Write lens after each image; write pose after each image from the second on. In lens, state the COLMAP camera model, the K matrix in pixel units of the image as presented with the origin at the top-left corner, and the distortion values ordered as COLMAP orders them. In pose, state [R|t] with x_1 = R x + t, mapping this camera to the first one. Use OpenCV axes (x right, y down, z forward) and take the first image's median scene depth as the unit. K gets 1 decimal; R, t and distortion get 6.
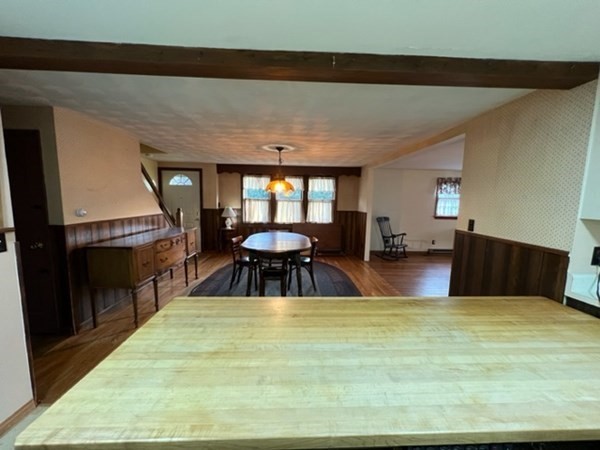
lens RADIAL K [[238.1, 0, 299.3], [0, 238.1, 227.8], [0, 0, 1]] dist [-0.001246, -0.000271]
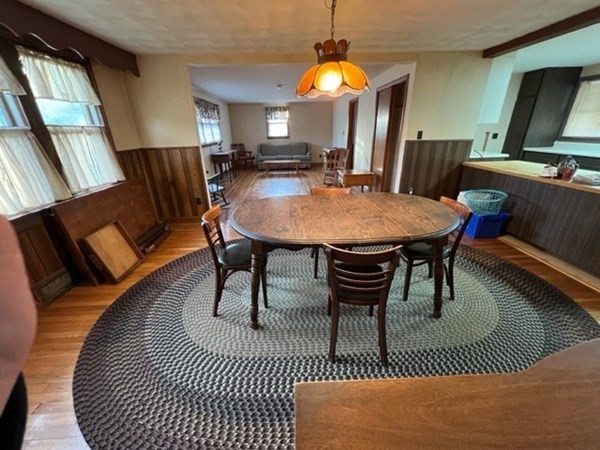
lens RADIAL K [[238.1, 0, 299.0], [0, 238.1, 227.5], [0, 0, 1]] dist [-0.001246, -0.000271]
pose [[-0.012158, -0.400838, 0.916068, -2.083647], [0.146038, 0.905601, 0.398196, -0.455224], [-0.989204, 0.138622, 0.047527, 4.183696]]
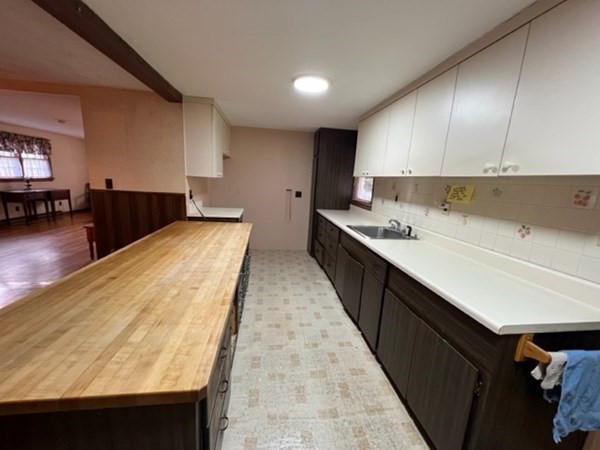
lens RADIAL K [[238.1, 0, 297.5], [0, 238.1, 223.8], [0, 0, 1]] dist [-0.001246, -0.000271]
pose [[-0.082961, -0.210393, 0.974091, -1.342734], [0.063338, 0.974371, 0.215847, -0.029190], [-0.994538, 0.079604, -0.067509, 0.363190]]
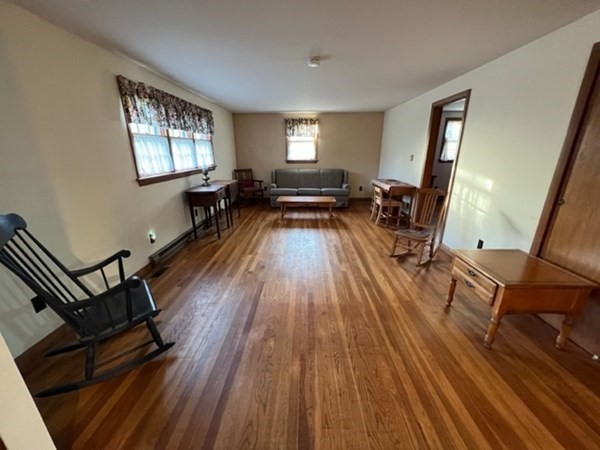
lens RADIAL K [[238.1, 0, 301.2], [0, 238.1, 227.1], [0, 0, 1]] dist [-0.001246, -0.000271]
pose [[0.054084, -0.327334, 0.943360, 1.080377], [0.129749, 0.939037, 0.318395, -0.438738], [-0.990071, 0.105180, 0.093258, 4.523410]]
